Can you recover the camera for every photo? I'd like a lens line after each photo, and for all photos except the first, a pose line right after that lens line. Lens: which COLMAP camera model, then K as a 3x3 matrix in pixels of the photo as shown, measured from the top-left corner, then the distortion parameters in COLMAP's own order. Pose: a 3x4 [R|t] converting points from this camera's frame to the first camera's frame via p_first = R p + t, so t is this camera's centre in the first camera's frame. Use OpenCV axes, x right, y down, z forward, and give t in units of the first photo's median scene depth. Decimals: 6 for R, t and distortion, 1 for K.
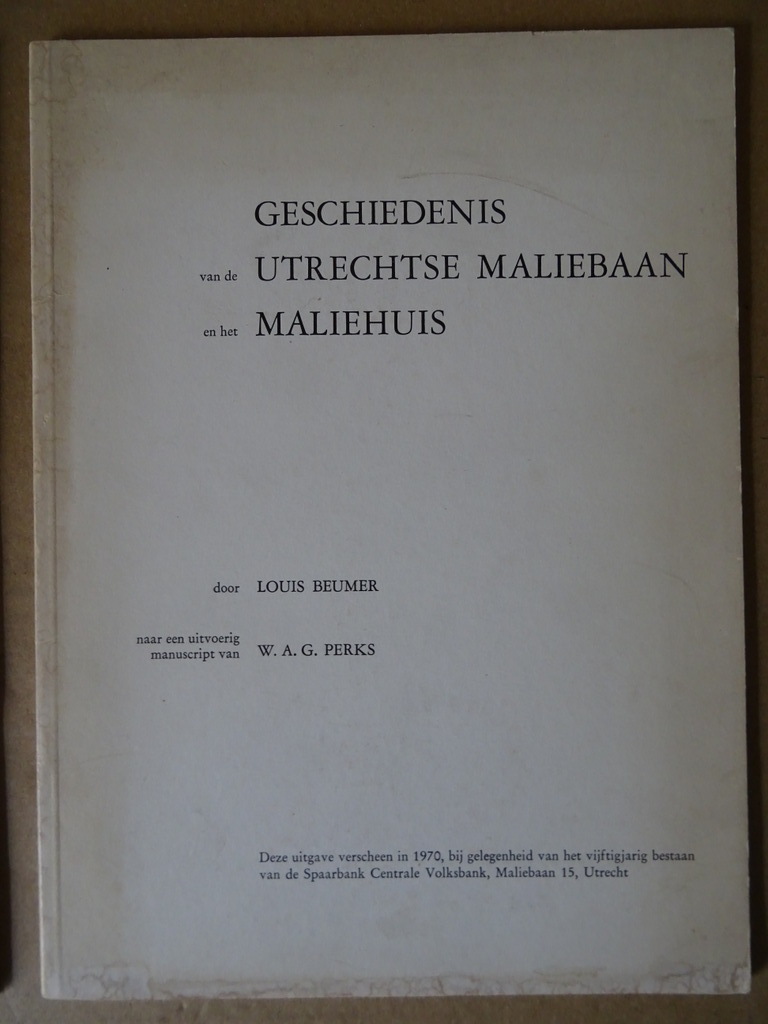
lens RADIAL K [[719.3, 0, 383.6], [0, 719.3, 514.6], [0, 0, 1]] dist [0.001203, -0.024505]
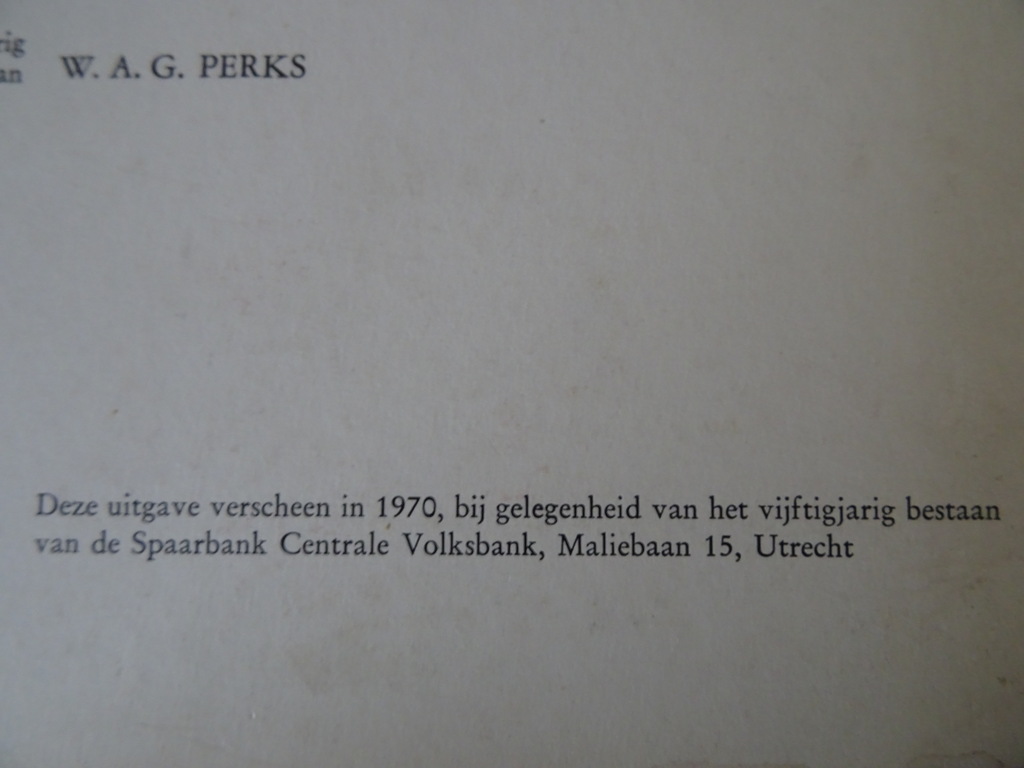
lens RADIAL K [[719.3, 0, 513.6], [0, 719.3, 386.6], [0, 0, 1]] dist [0.001203, -0.024505]
pose [[0.999937, 0.011157, 0.001225, 0.126116], [-0.011071, 0.998380, -0.055818, 0.422718], [-0.001846, 0.055801, 0.998440, 0.542444]]
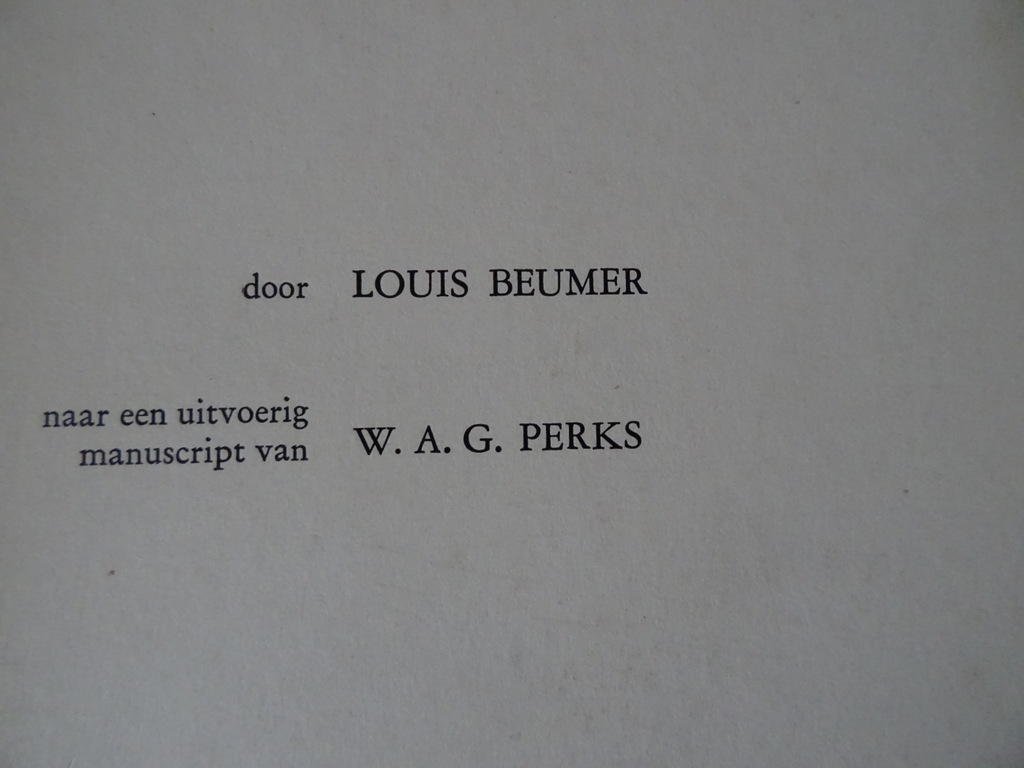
lens RADIAL K [[719.3, 0, 514.3], [0, 719.3, 377.2], [0, 0, 1]] dist [0.001203, -0.024505]
pose [[0.998263, -0.009185, 0.058190, -0.108811], [0.011647, 0.999045, -0.042106, 0.171353], [-0.057747, 0.042710, 0.997417, 0.593400]]
